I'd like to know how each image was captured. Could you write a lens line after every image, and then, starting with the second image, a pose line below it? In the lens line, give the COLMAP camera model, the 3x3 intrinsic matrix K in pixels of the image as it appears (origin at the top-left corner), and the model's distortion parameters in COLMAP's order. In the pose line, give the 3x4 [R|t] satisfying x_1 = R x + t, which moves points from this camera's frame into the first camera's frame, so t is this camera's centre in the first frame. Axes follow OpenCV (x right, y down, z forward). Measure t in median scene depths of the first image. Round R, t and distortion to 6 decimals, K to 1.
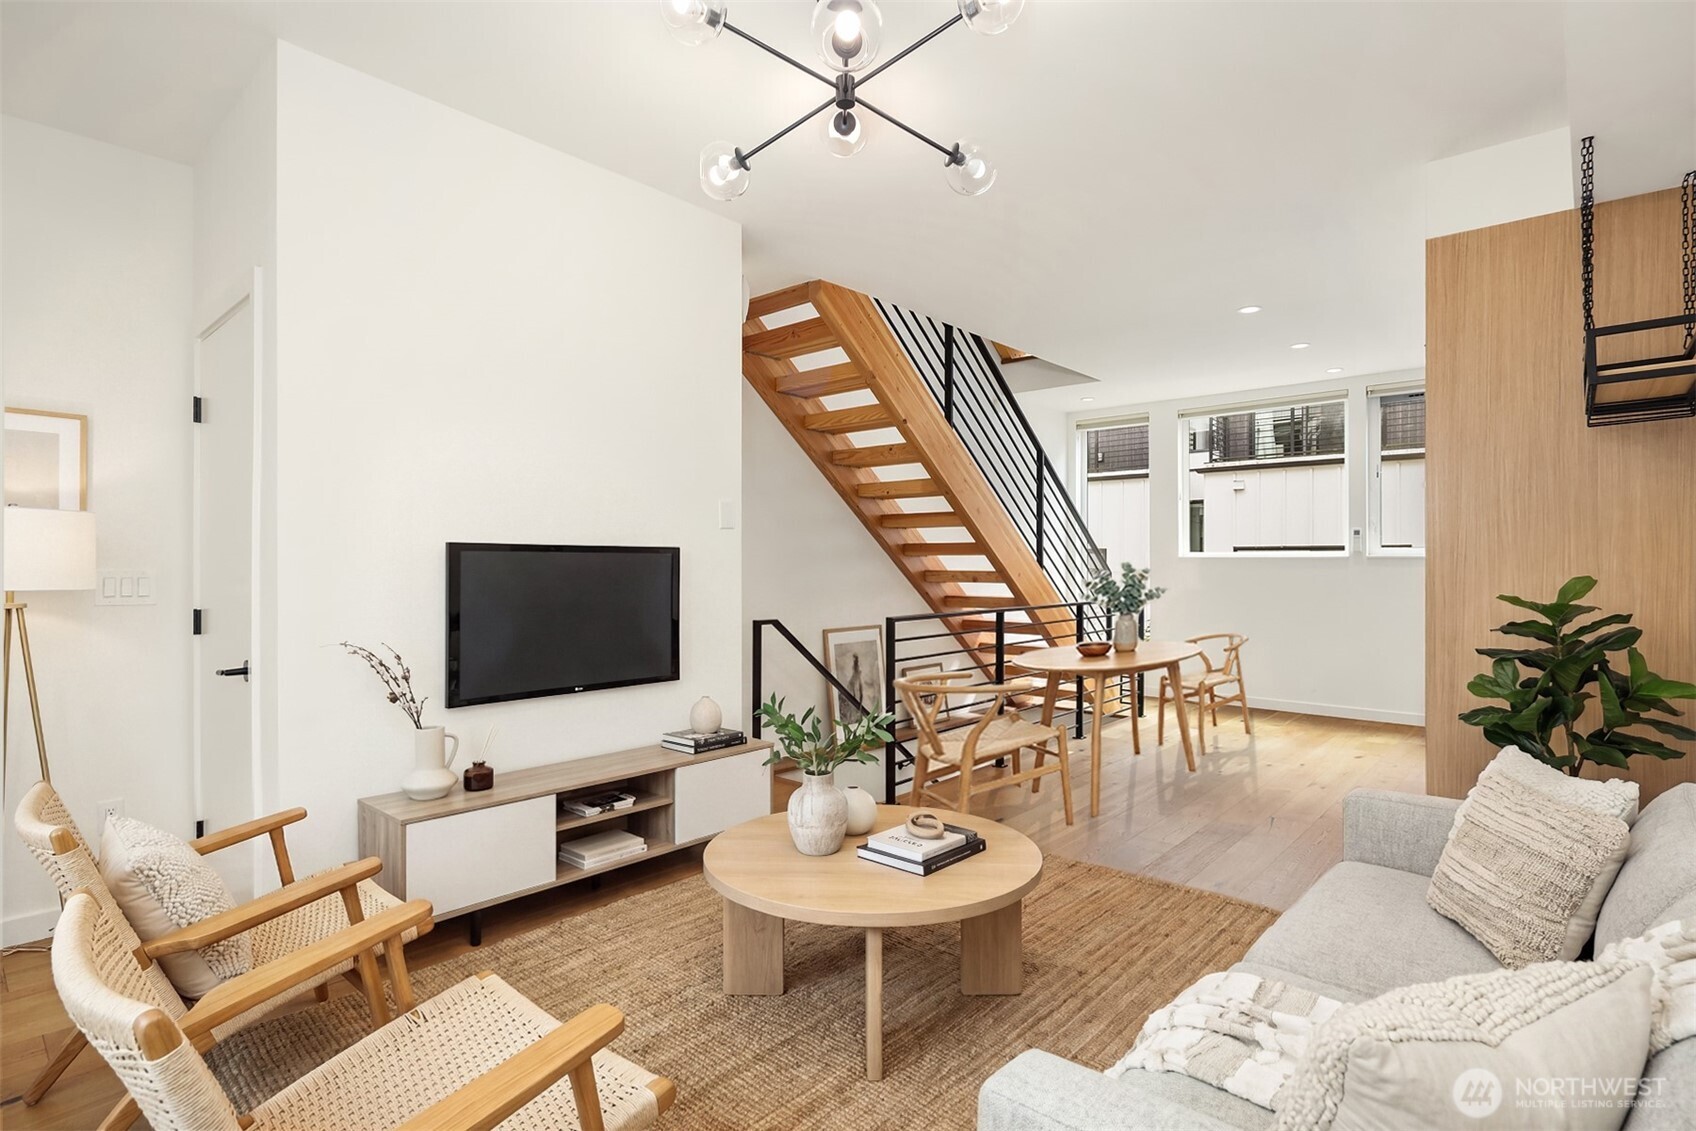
lens RADIAL K [[839.8, 0, 848.0], [0, 839.8, 565.5], [0, 0, 1]] dist [-0.000105, -0.000084]
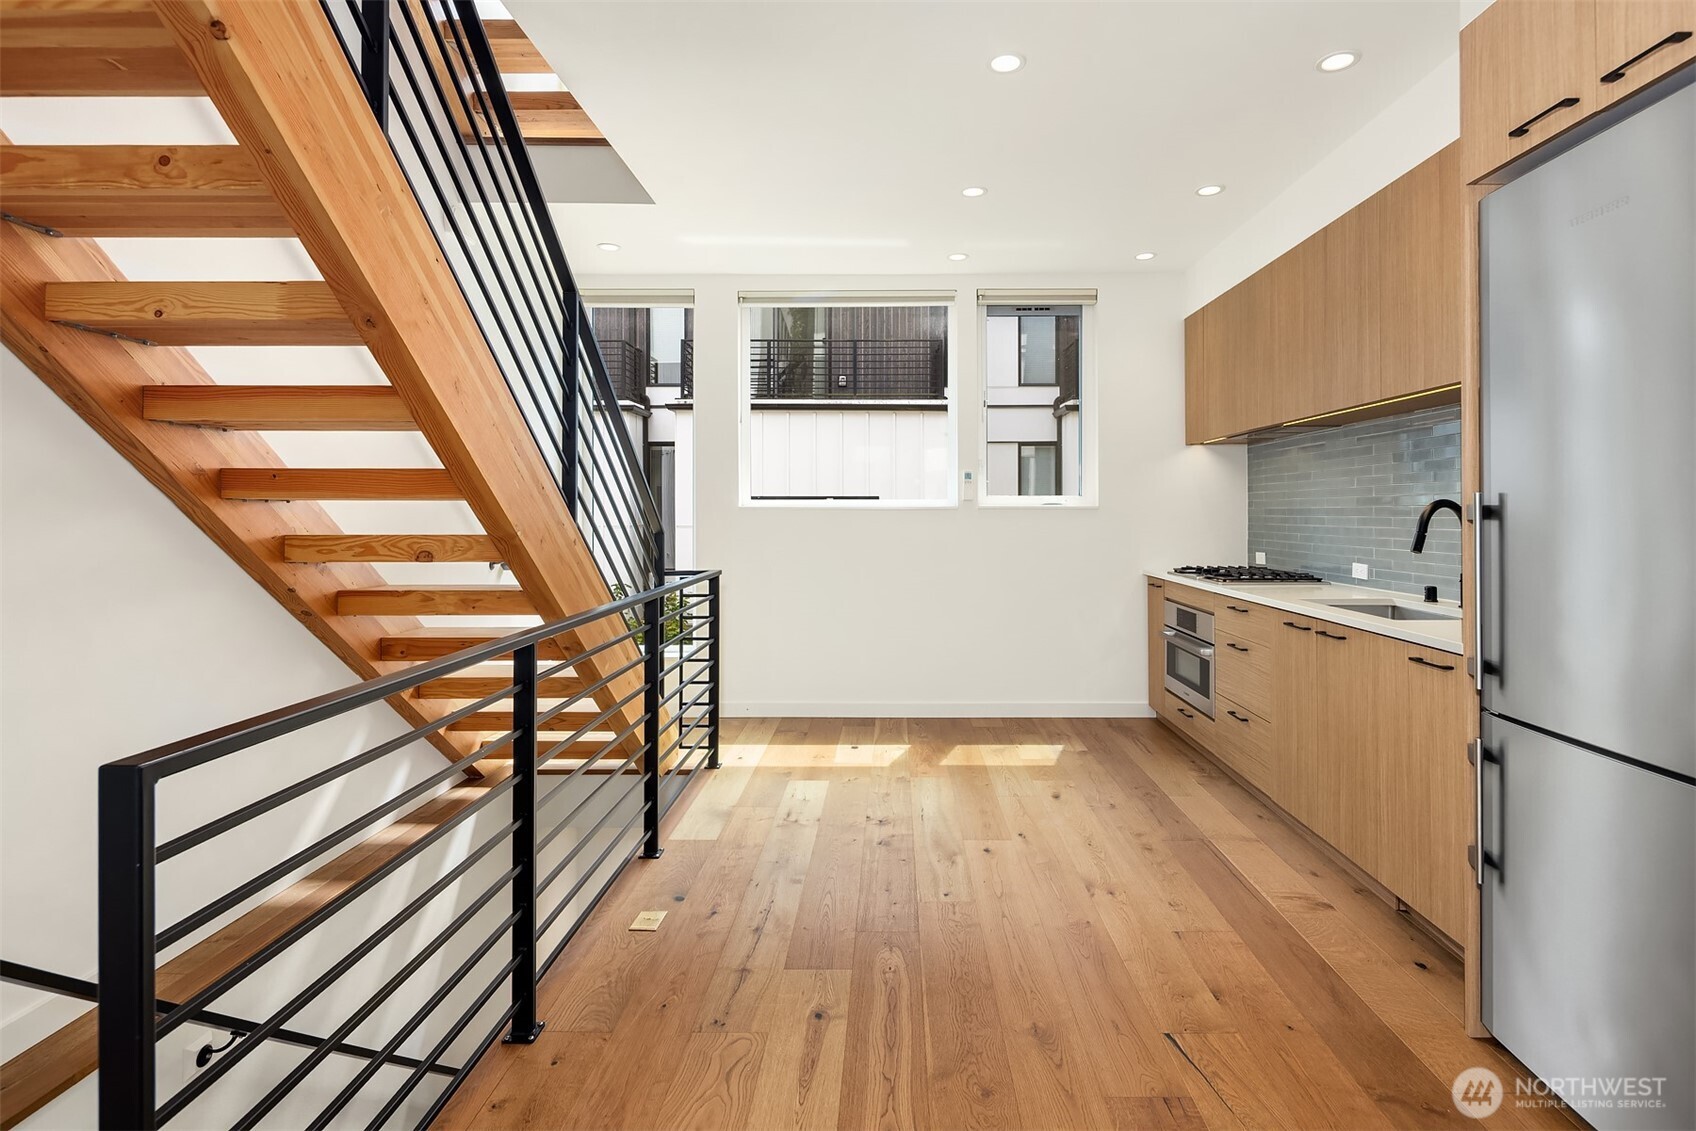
lens RADIAL K [[834.8, 0, 875.2], [0, 834.8, 505.1], [0, 0, 1]] dist [0.001982, 0.000663]
pose [[0.751415, 0.005665, 0.659805, 0.041343], [0.003909, 0.999907, -0.013038, -0.003681], [-0.659818, 0.012376, 0.751324, 0.540217]]
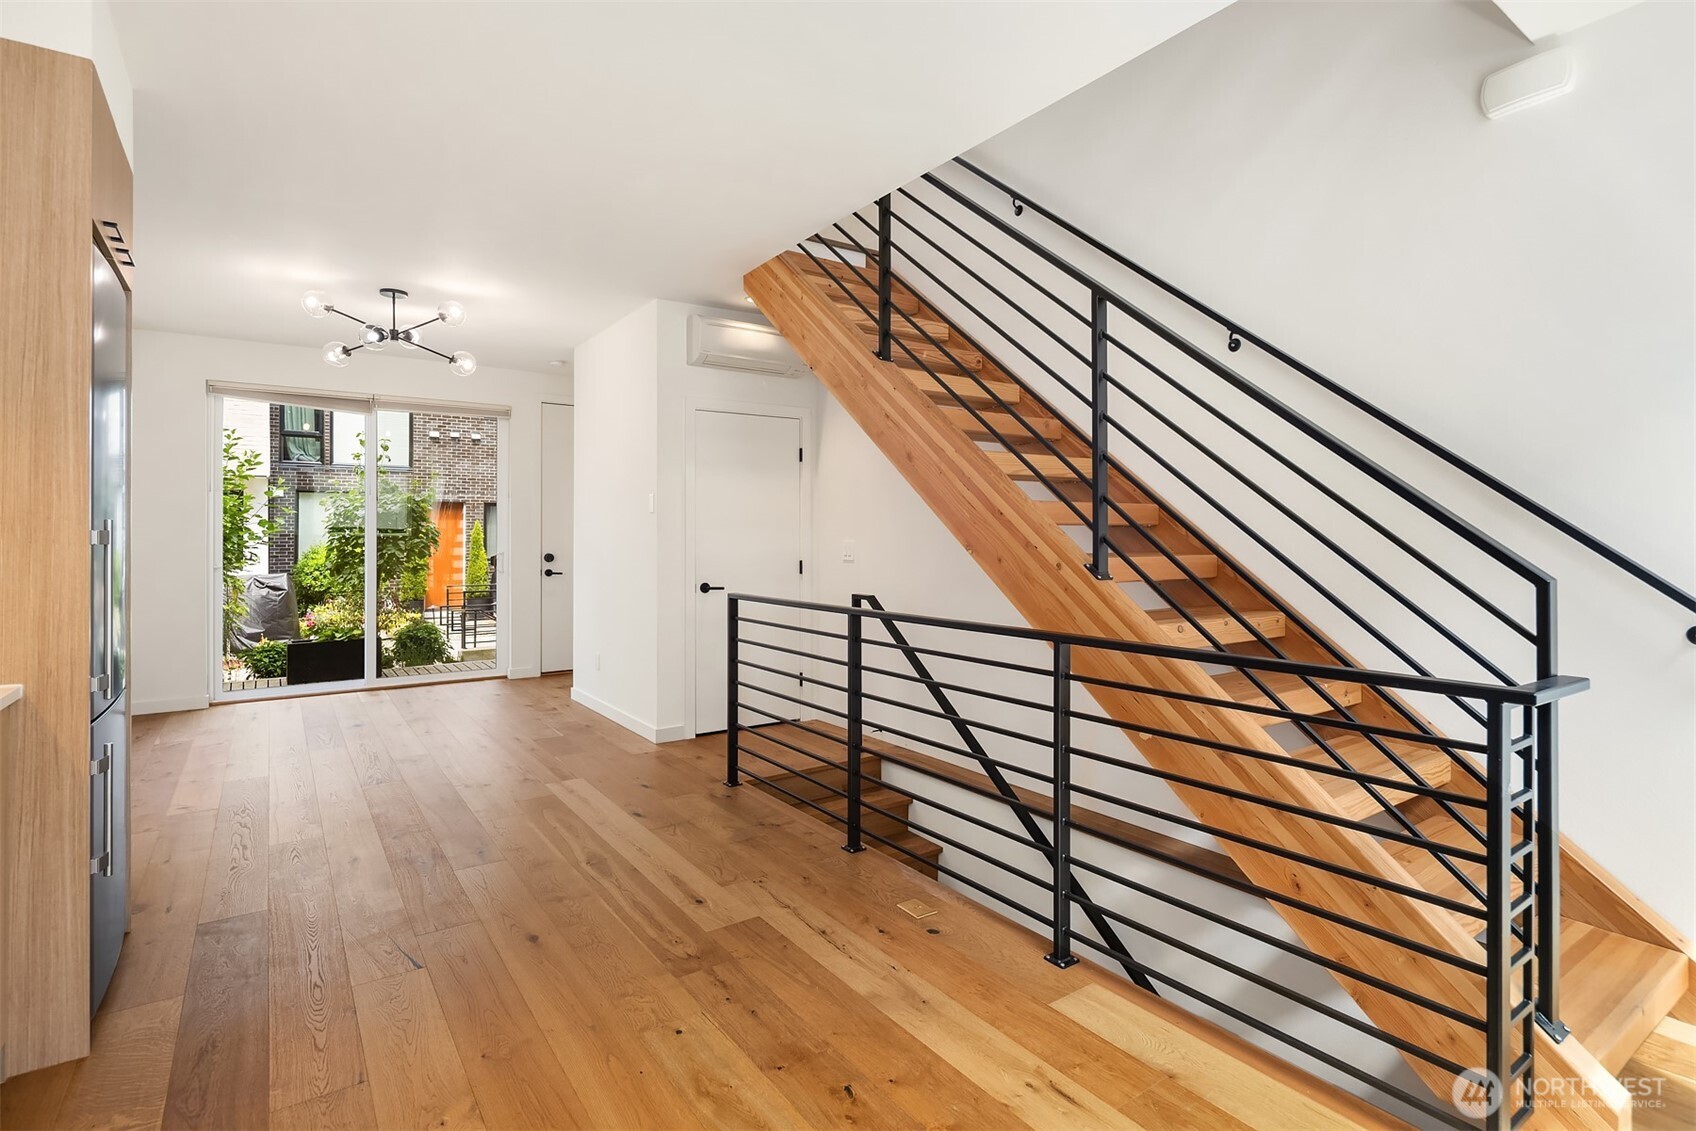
lens RADIAL K [[825.8, 0, 845.1], [0, 825.8, 534.1], [0, 0, 1]] dist [-0.000584, -0.000368]
pose [[-0.220152, -0.004920, -0.975453, 0.735456], [-0.005489, 0.999978, -0.003804, -0.002731], [0.975450, 0.004517, -0.220175, 1.031874]]
